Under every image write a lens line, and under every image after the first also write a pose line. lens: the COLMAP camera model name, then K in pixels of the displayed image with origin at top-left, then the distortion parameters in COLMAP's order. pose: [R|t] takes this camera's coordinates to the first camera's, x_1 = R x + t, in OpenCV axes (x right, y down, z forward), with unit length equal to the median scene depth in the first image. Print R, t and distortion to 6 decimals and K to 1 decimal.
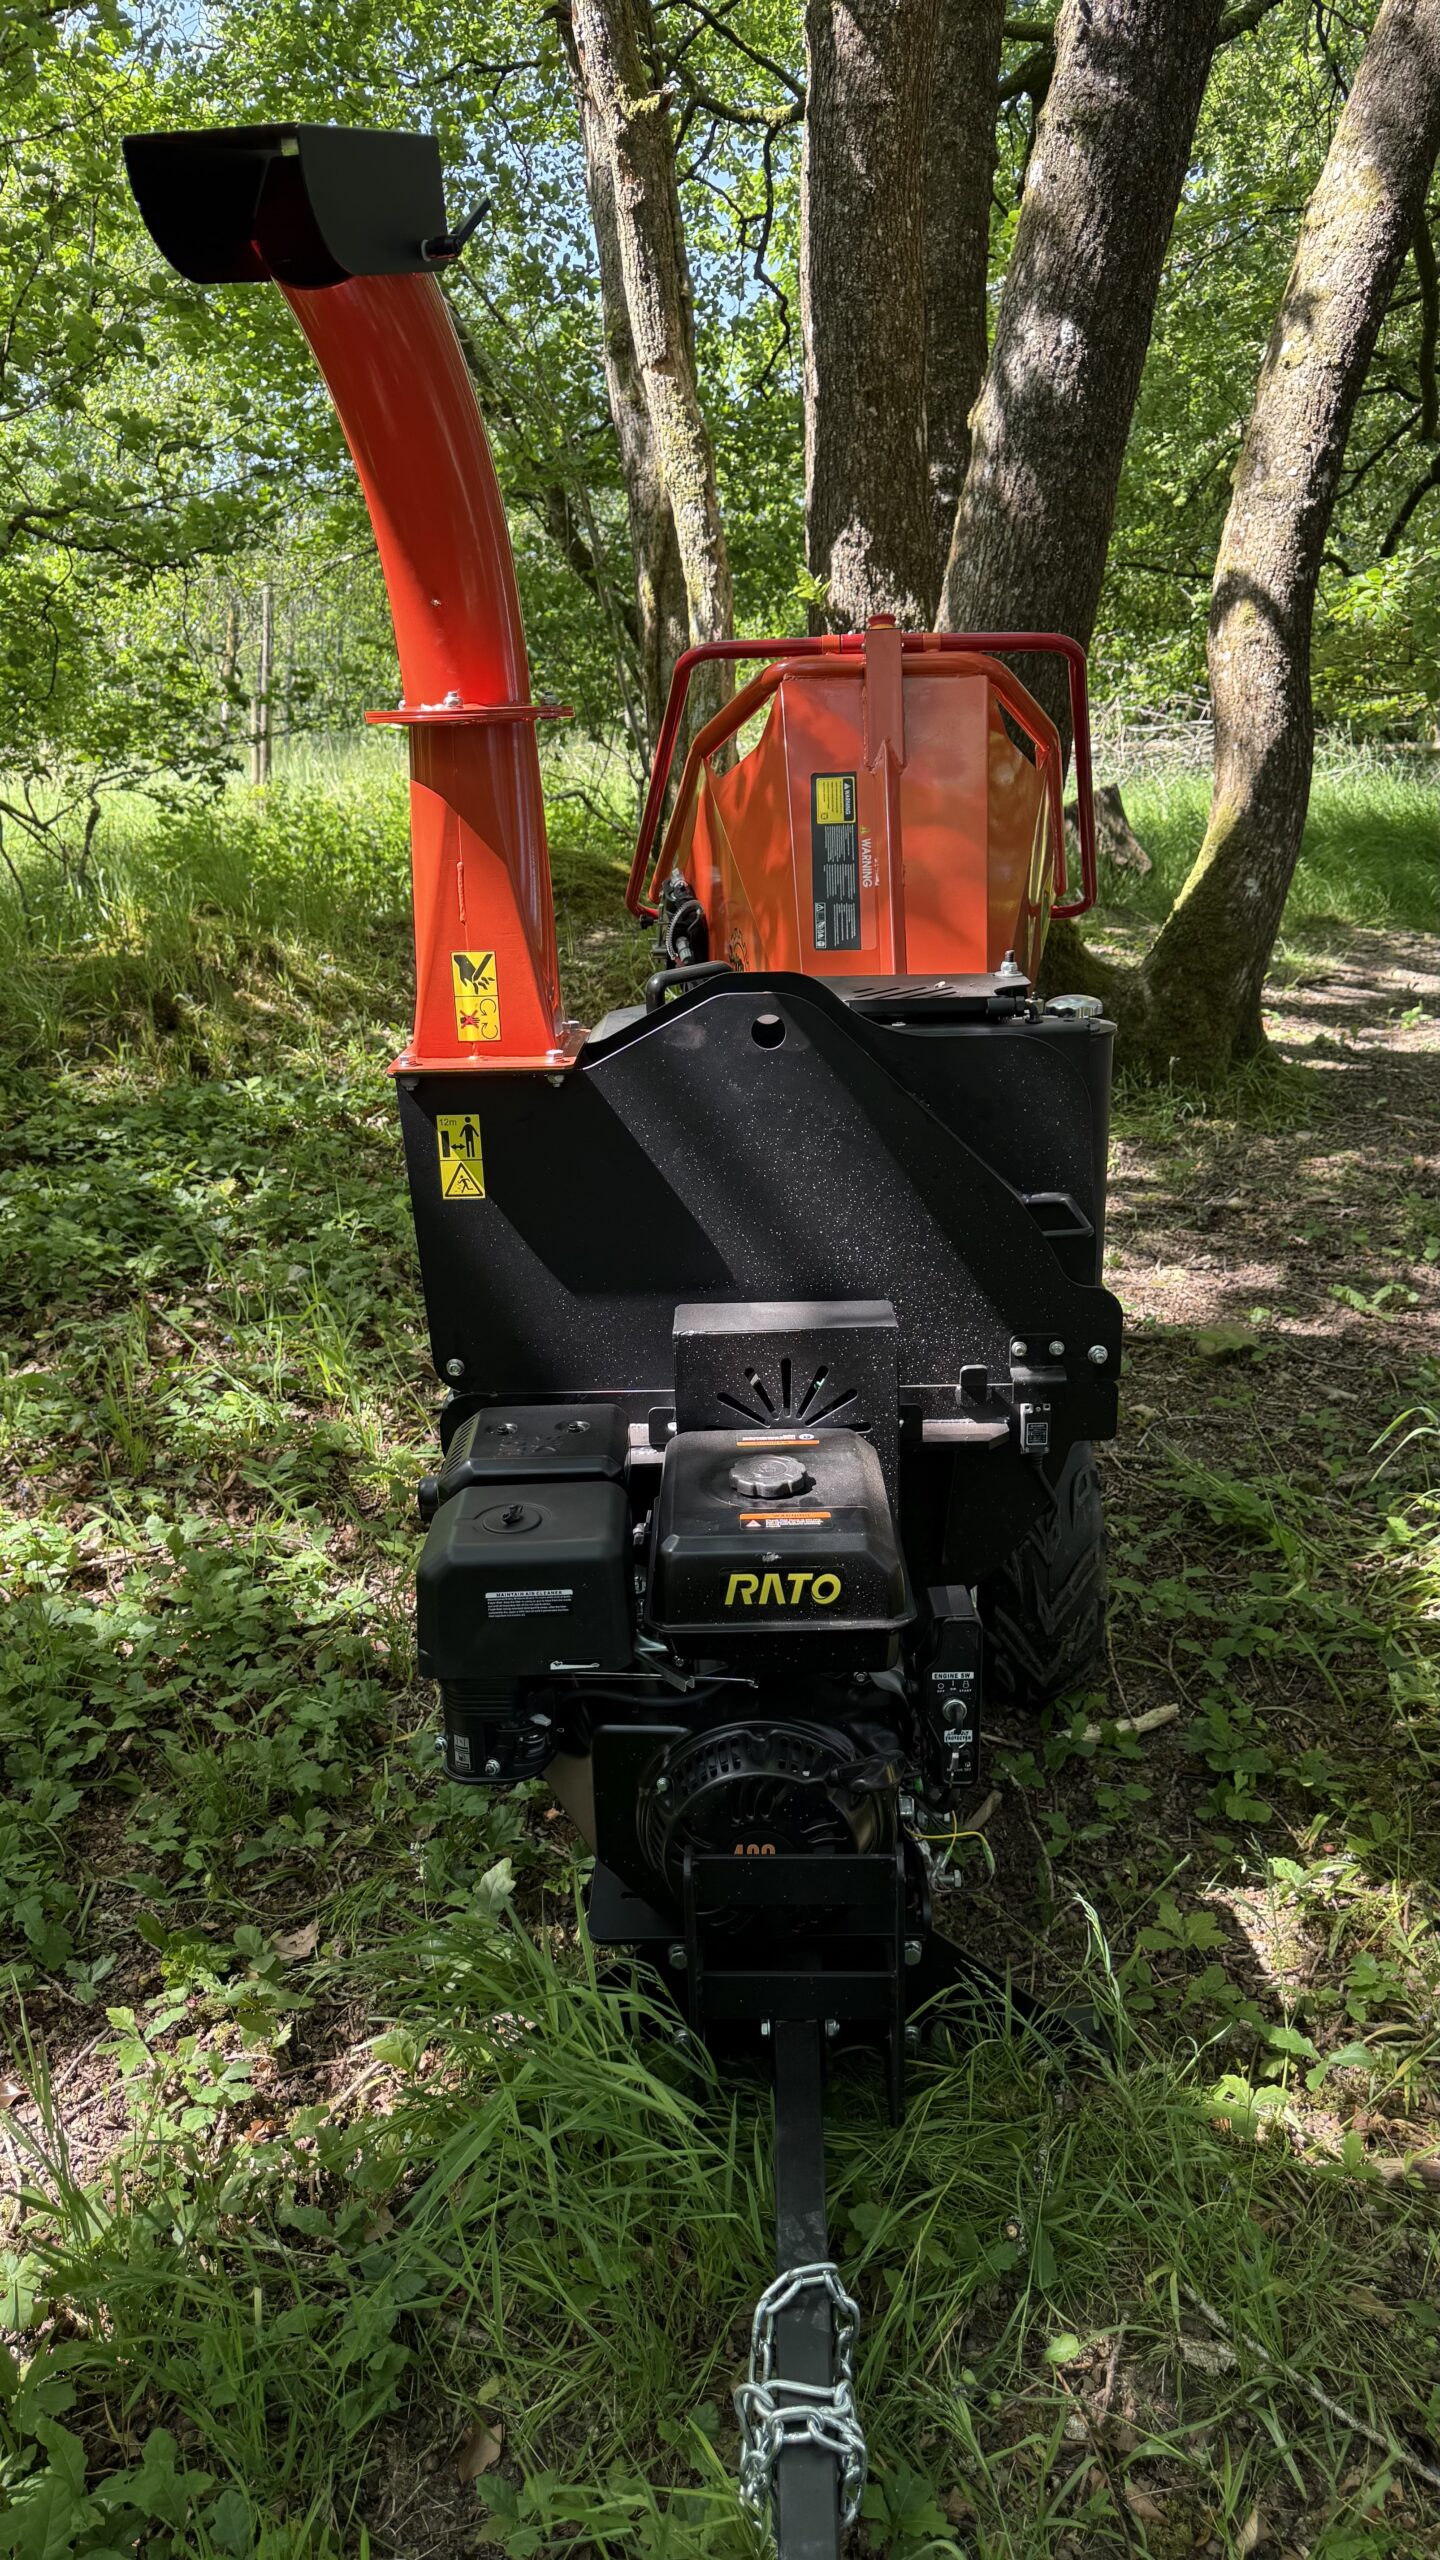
lens RADIAL K [[1798.2, 0, 725.3], [0, 1798.2, 1273.5], [0, 0, 1]] dist [0.058451, -0.075826]
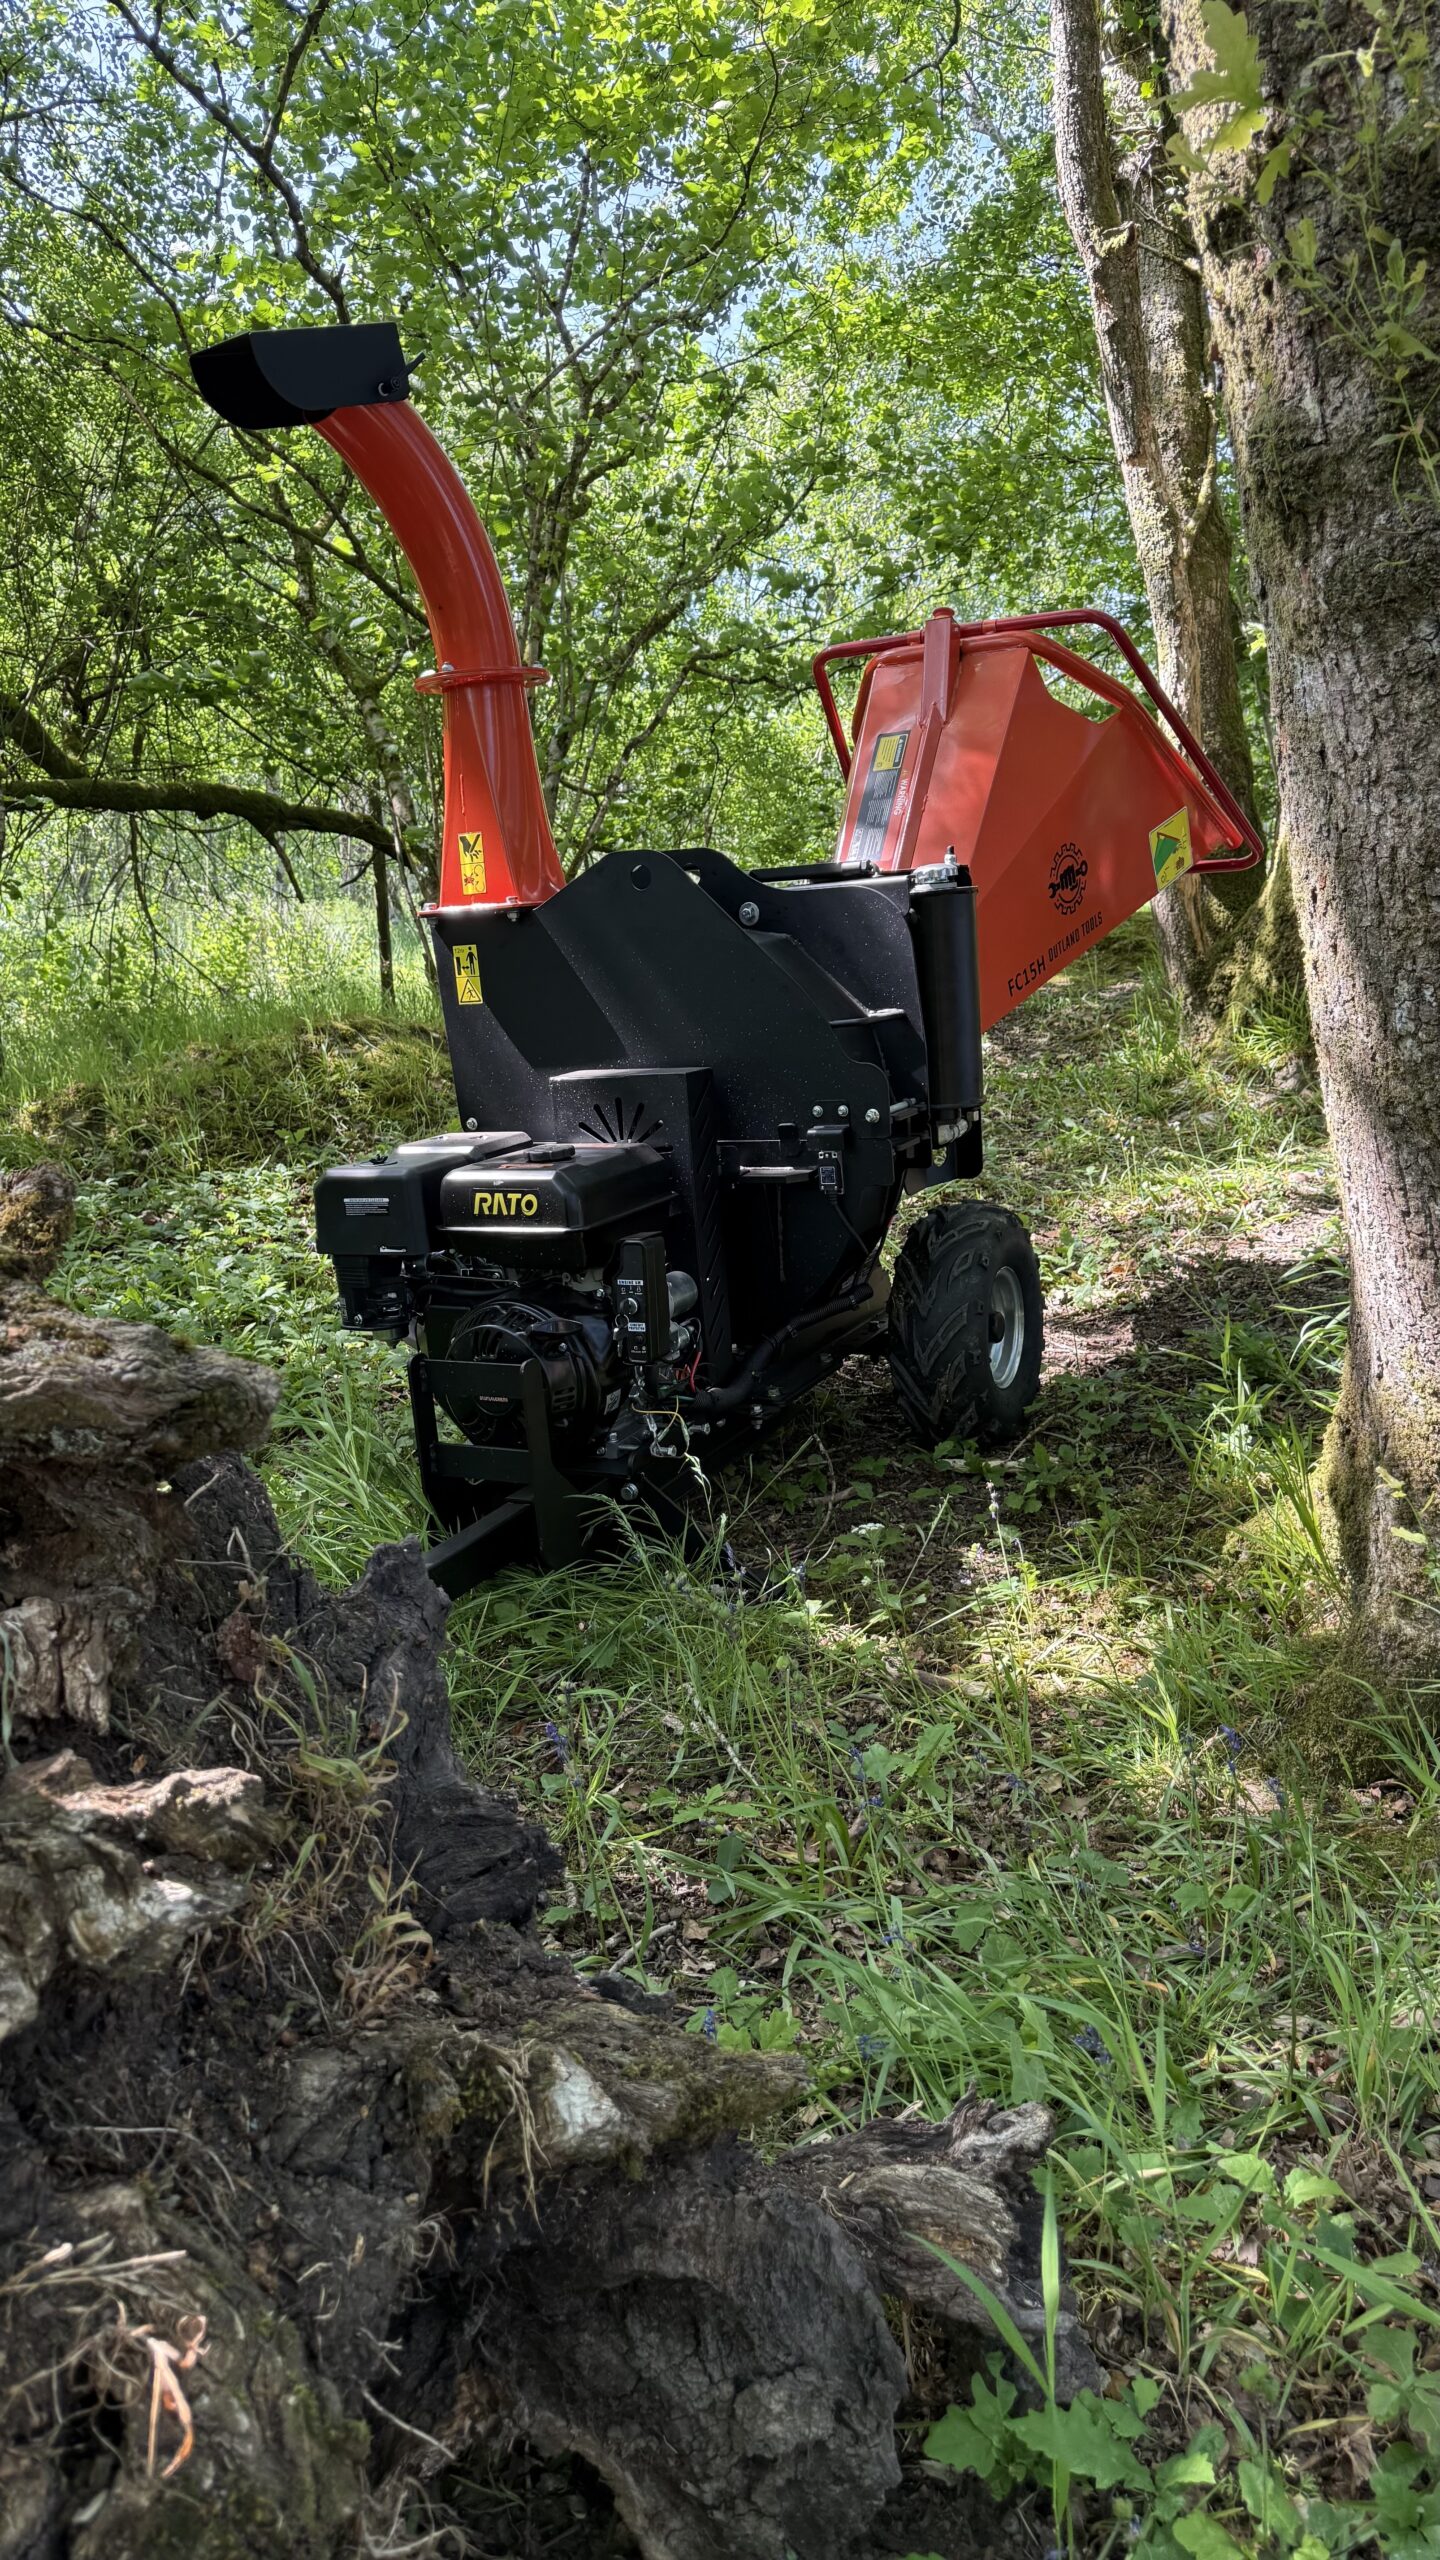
lens RADIAL K [[1798.2, 0, 730.1], [0, 1798.2, 1285.2], [0, 0, 1]] dist [0.058451, -0.075826]
pose [[0.897920, 0.047362, -0.437602, 0.550390], [-0.078386, 0.995508, -0.053097, 0.195352], [0.433122, 0.081979, 0.897599, -0.174784]]
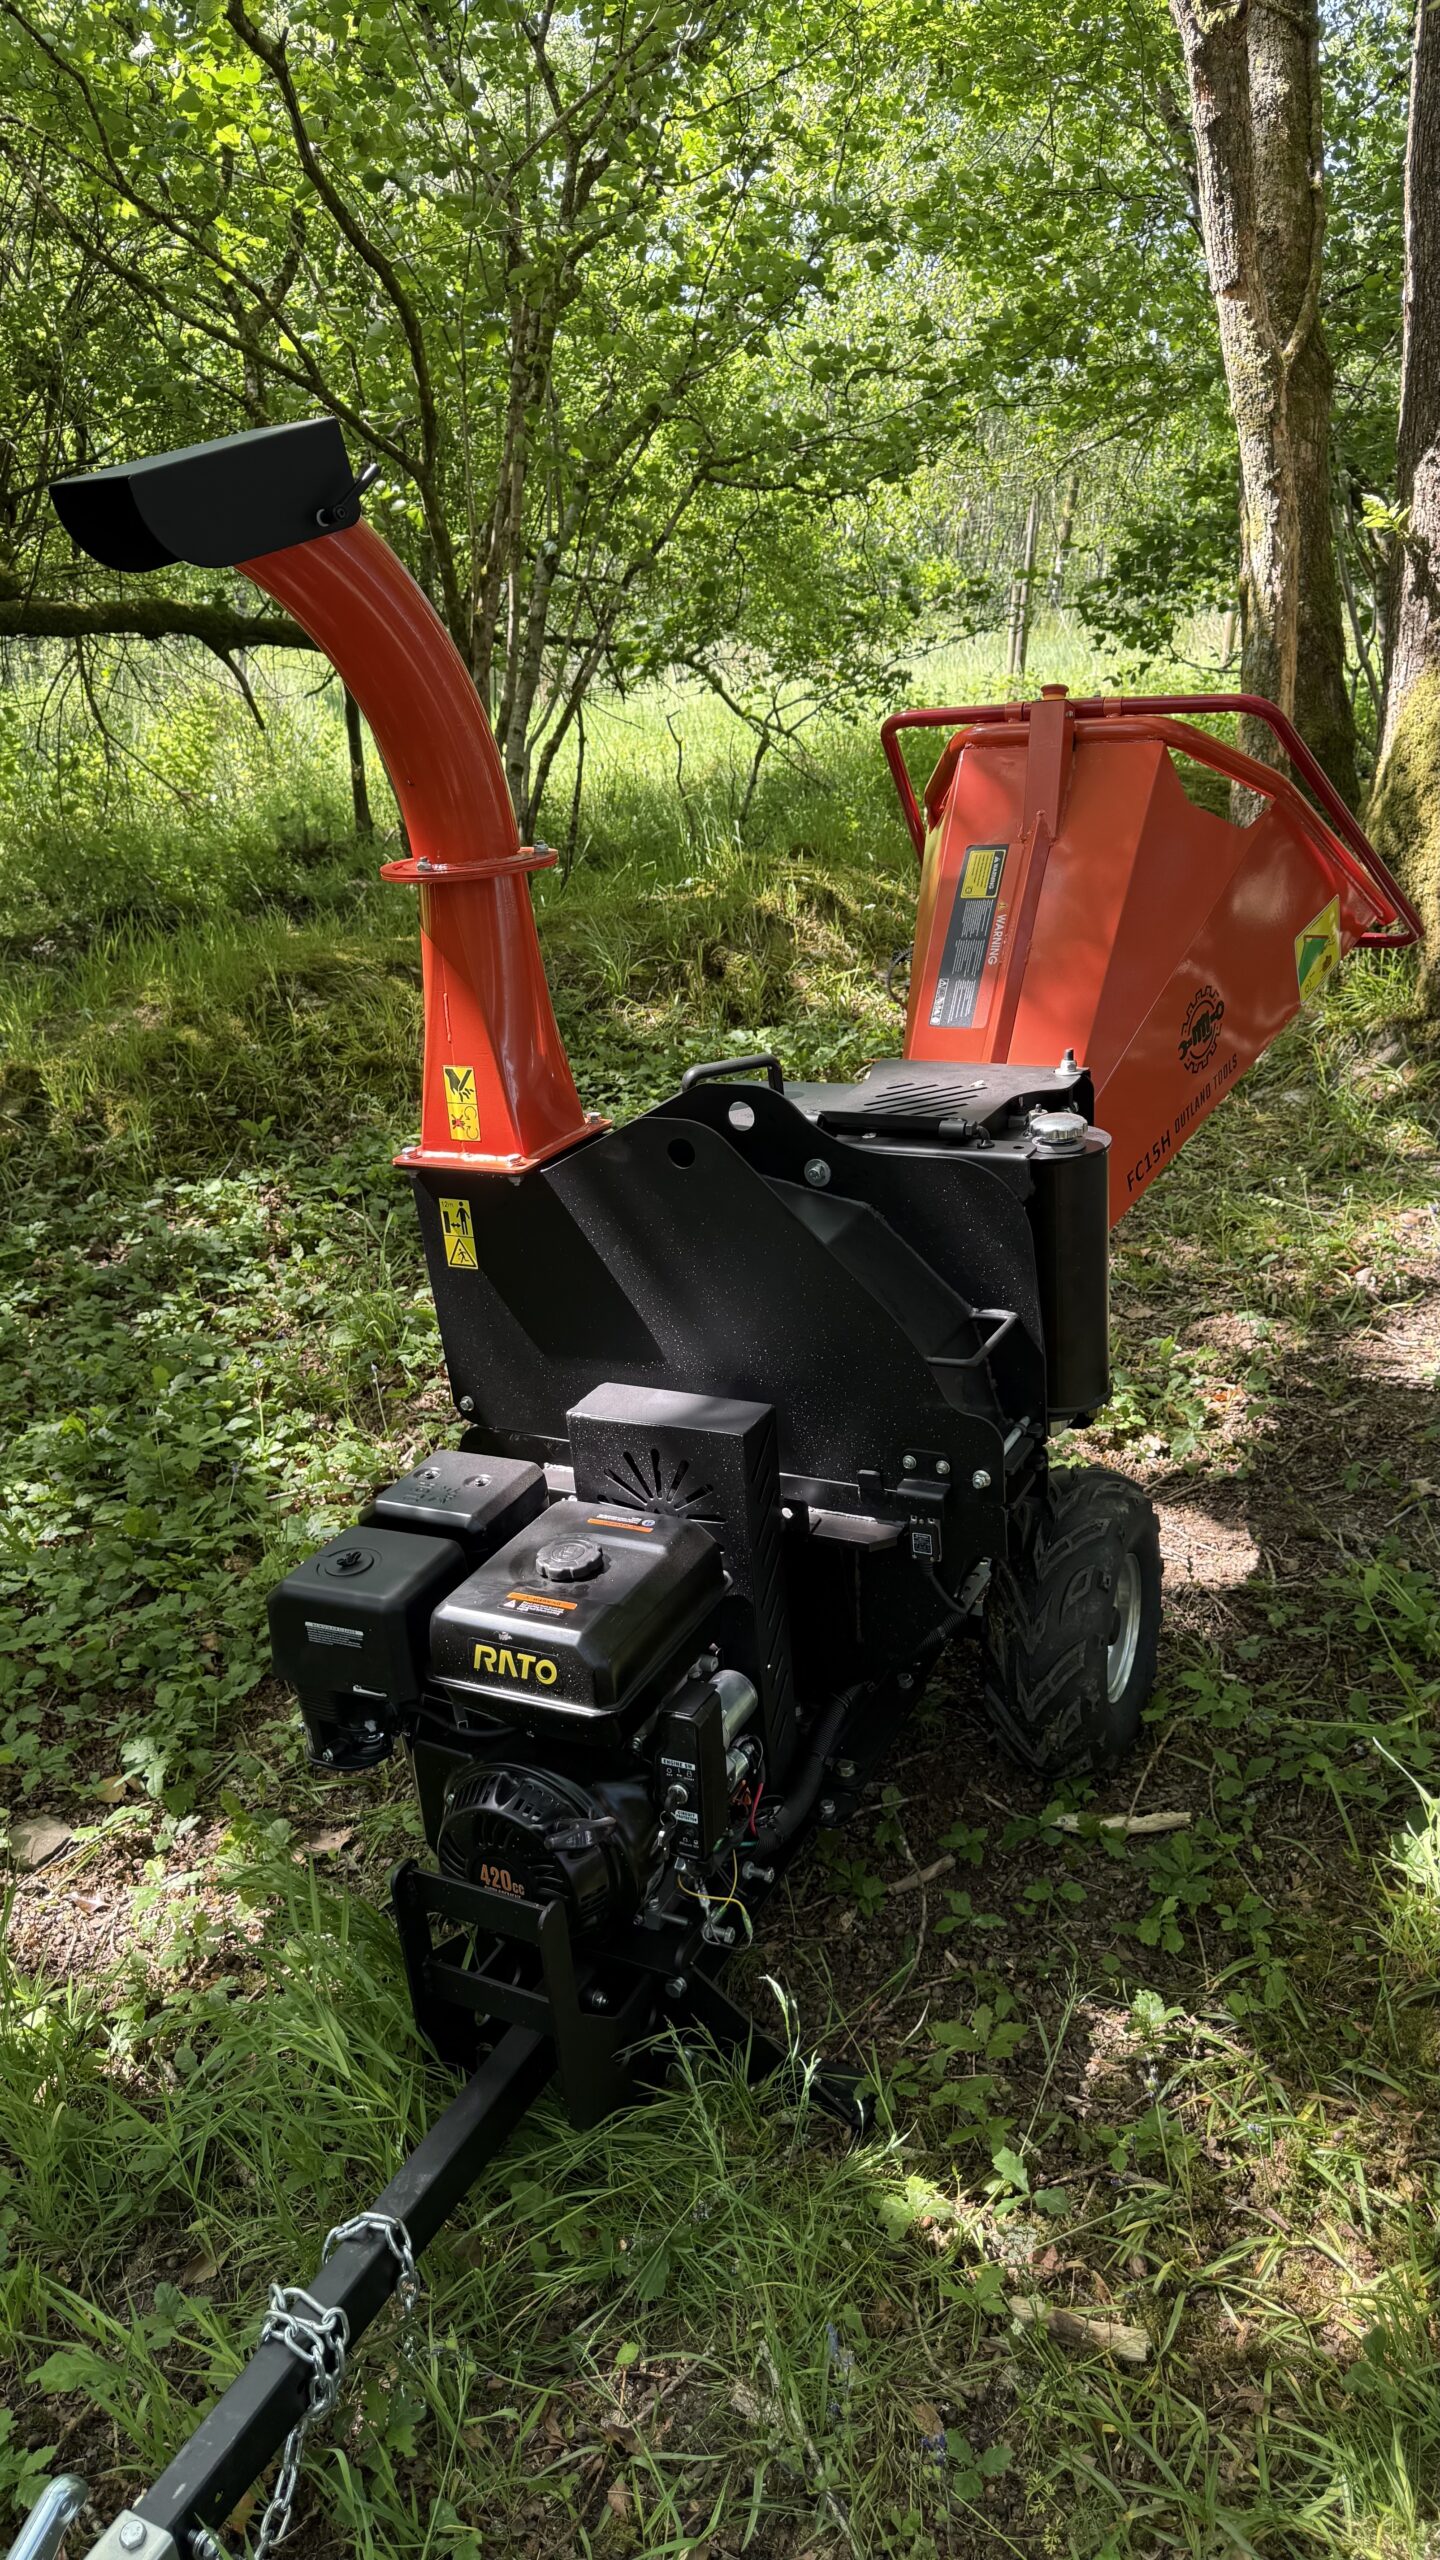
lens RADIAL K [[1798.2, 0, 731.6], [0, 1798.2, 1275.3], [0, 0, 1]] dist [0.058451, -0.075826]
pose [[0.900256, 0.108587, -0.421601, 0.395230], [-0.076006, 0.992725, 0.093386, -0.124216], [0.428675, -0.052027, 0.901960, 0.009633]]
